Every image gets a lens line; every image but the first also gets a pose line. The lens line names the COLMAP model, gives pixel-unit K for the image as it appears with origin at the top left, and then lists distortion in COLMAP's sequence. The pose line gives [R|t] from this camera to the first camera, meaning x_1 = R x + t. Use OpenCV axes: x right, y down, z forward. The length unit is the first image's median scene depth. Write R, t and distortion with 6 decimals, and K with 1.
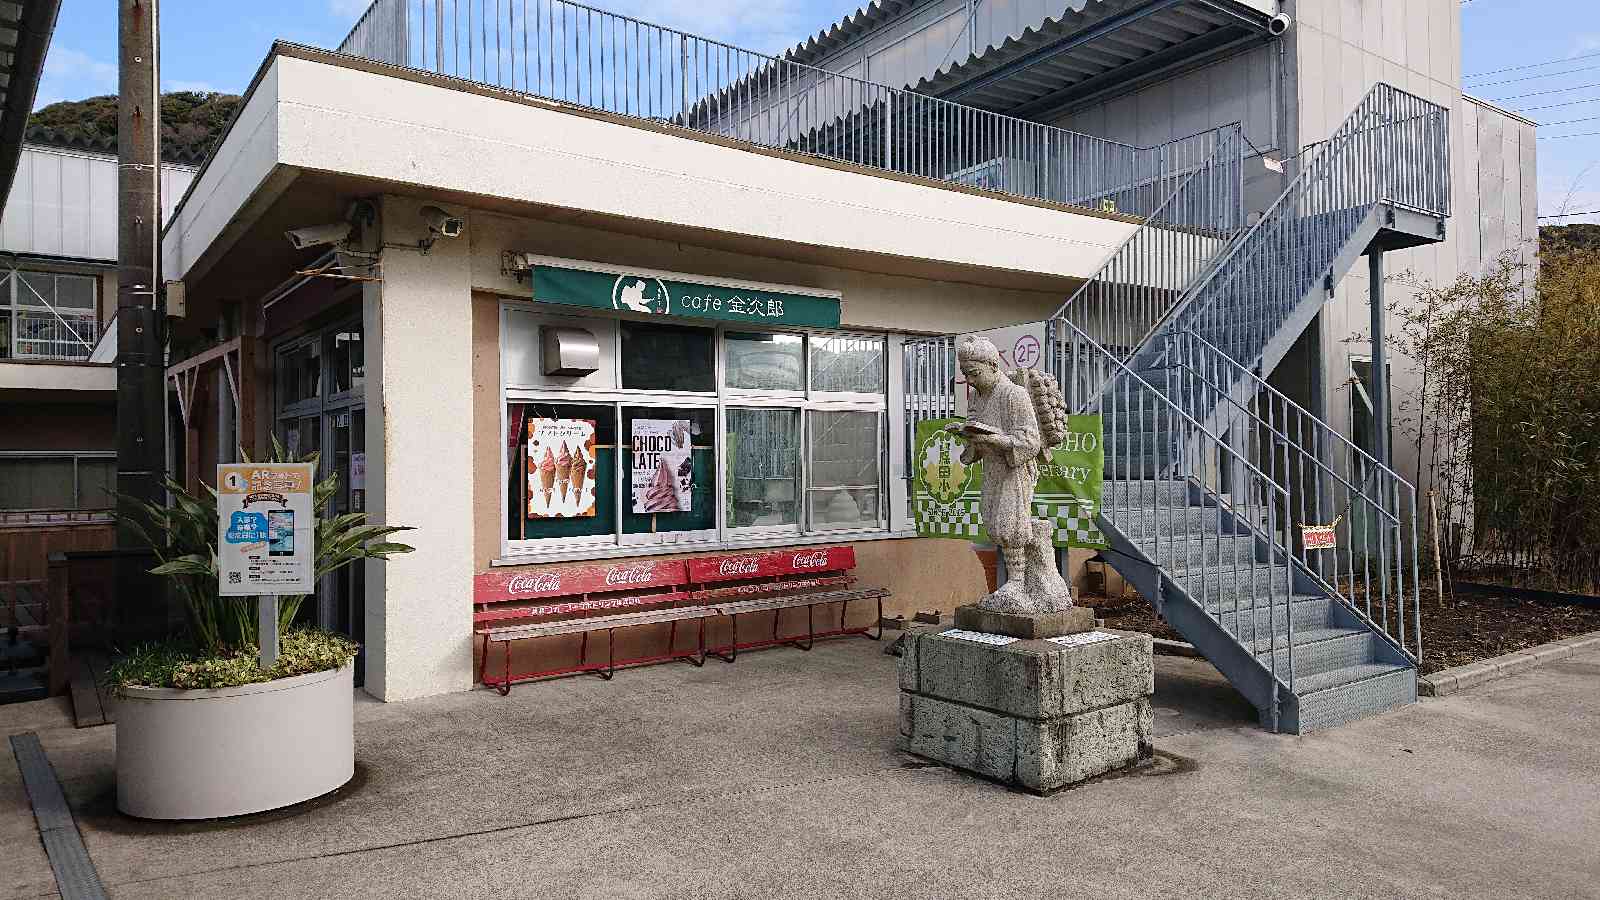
lens RADIAL K [[1057.0, 0, 792.9], [0, 1057.0, 453.8], [0, 0, 1]] dist [0.078682, -0.000843]
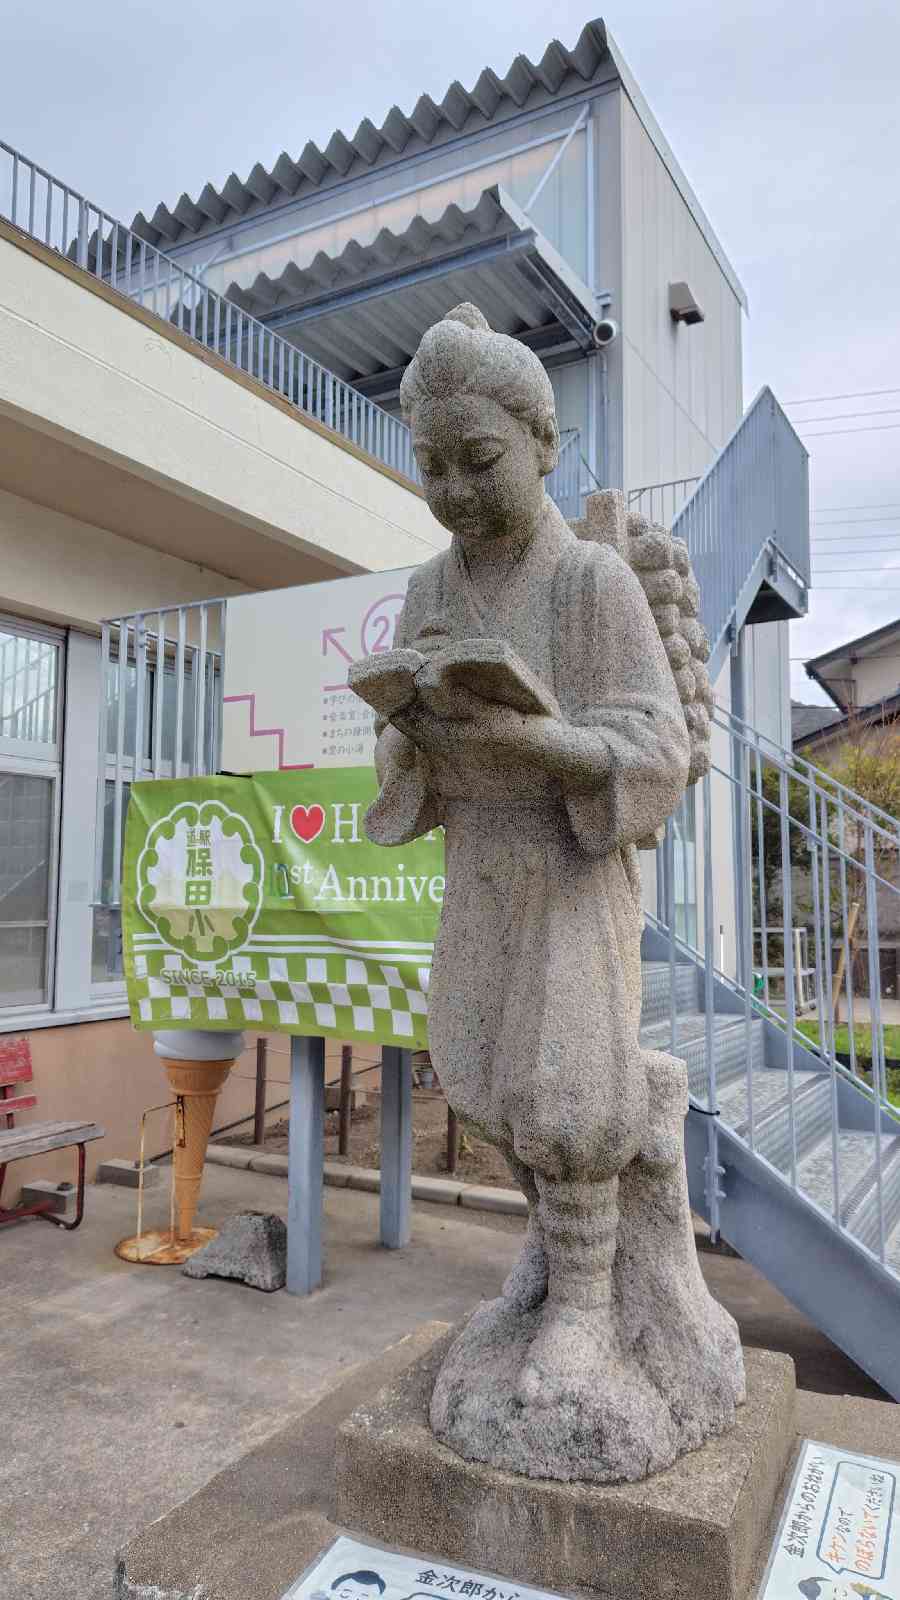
lens RADIAL K [[1146.5, 0, 470.3], [0, 1146.5, 796.8], [0, 0, 1]] dist [0.098064, -0.164218]
pose [[0.906107, 0.048592, 0.420250, 0.041549], [-0.014064, 0.996292, -0.084874, 0.015609], [-0.422816, 0.070994, 0.903431, 0.510052]]
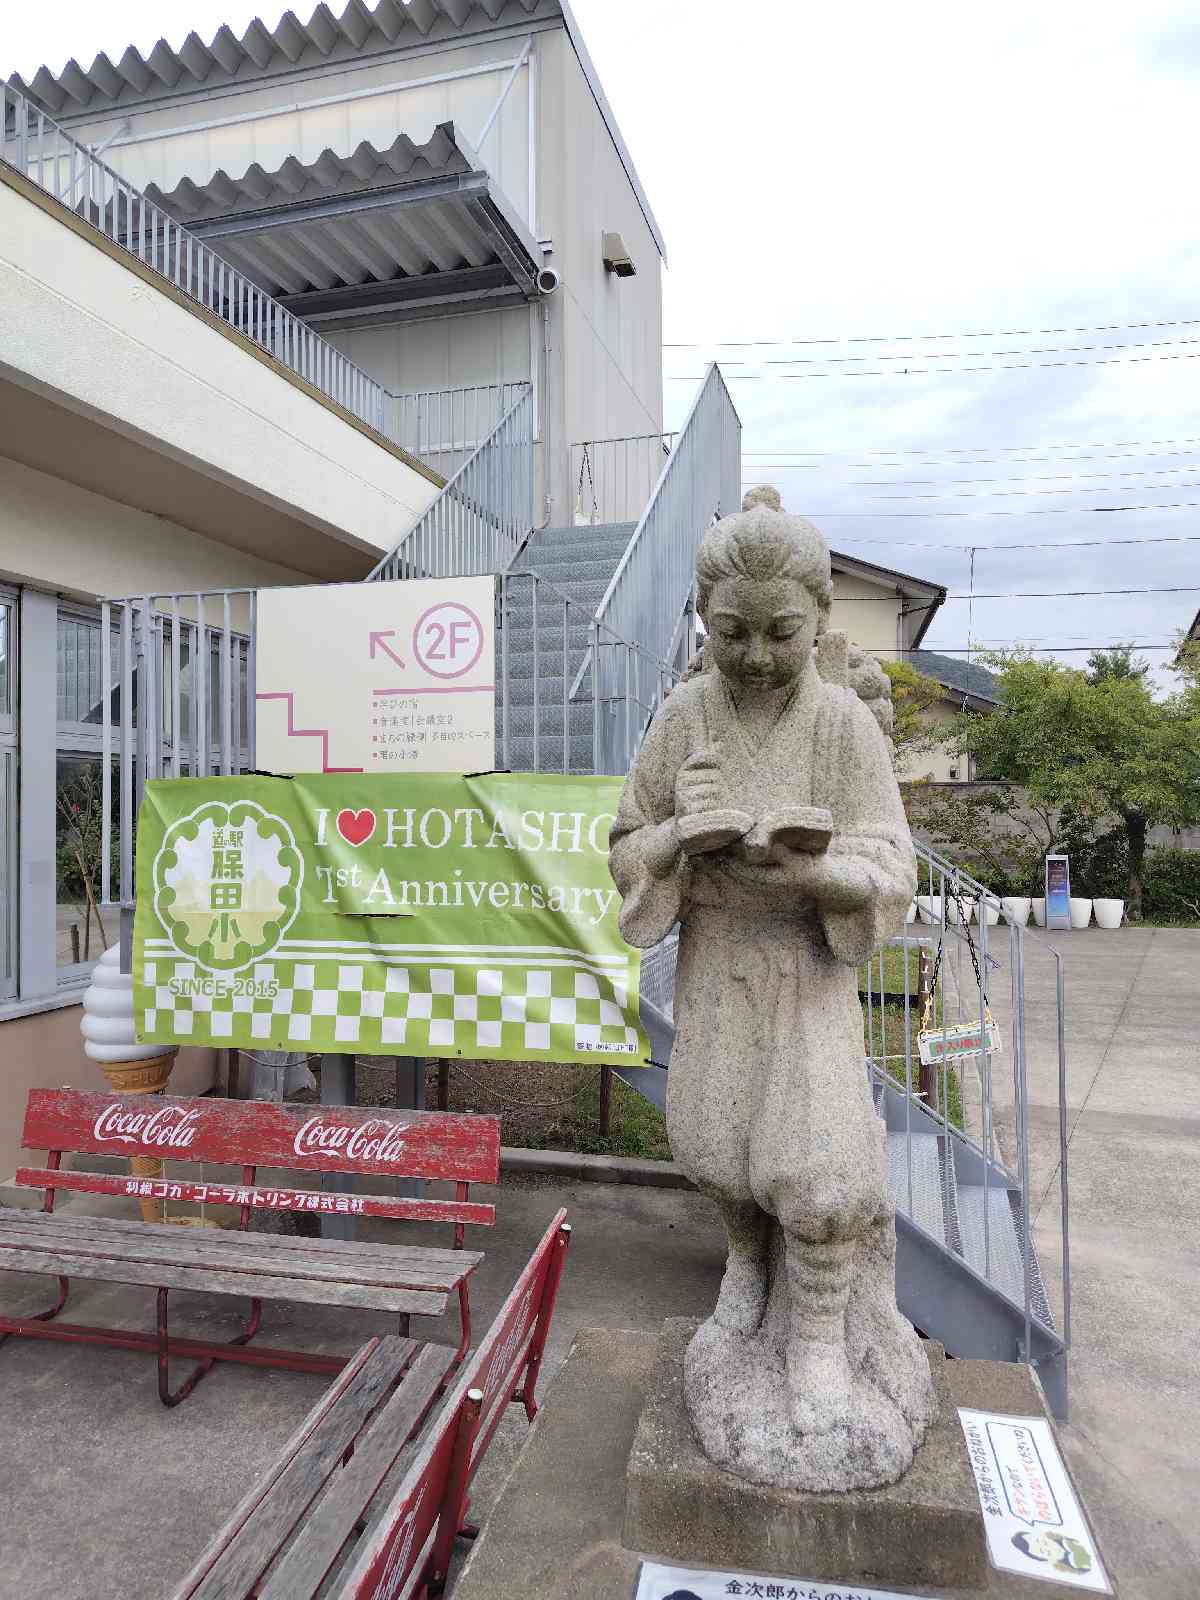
lens RADIAL K [[1135.2, 0, 651.3], [0, 1135.2, 801.1], [0, 0, 1]] dist [0.050938, -0.082771]
pose [[0.767587, 0.014966, 0.640770, -0.026491], [-0.009048, 0.999881, -0.012515, -0.018598], [-0.640880, 0.003809, 0.767631, 0.529705]]
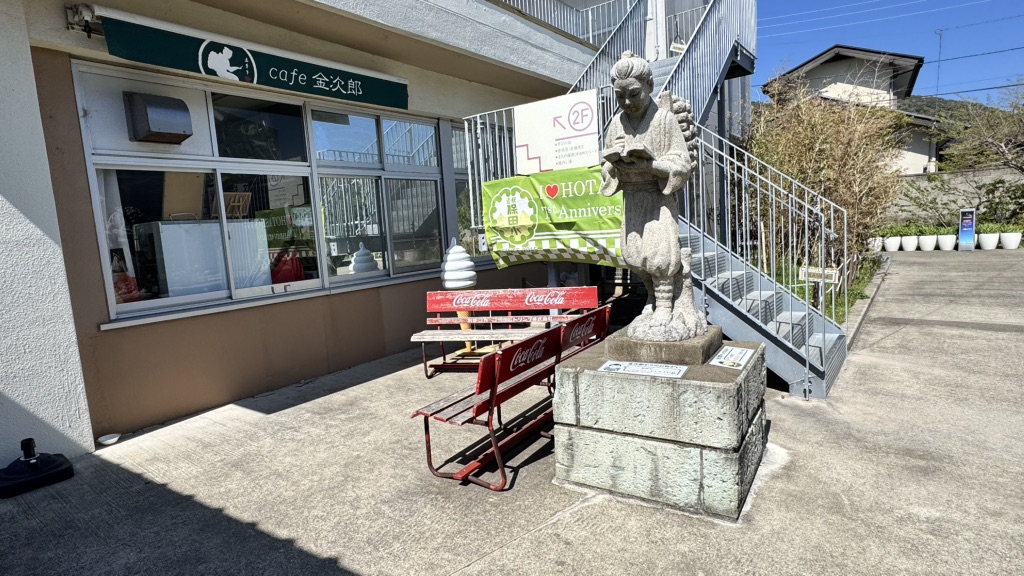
lens RADIAL K [[564.4, 0, 515.6], [0, 564.4, 303.7], [0, 0, 1]] dist [-0.002823, -0.035375]
pose [[0.951957, -0.098796, 0.289856, -0.056522], [0.060454, 0.988531, 0.138391, 0.022028], [-0.300204, -0.114220, 0.947012, 0.361164]]
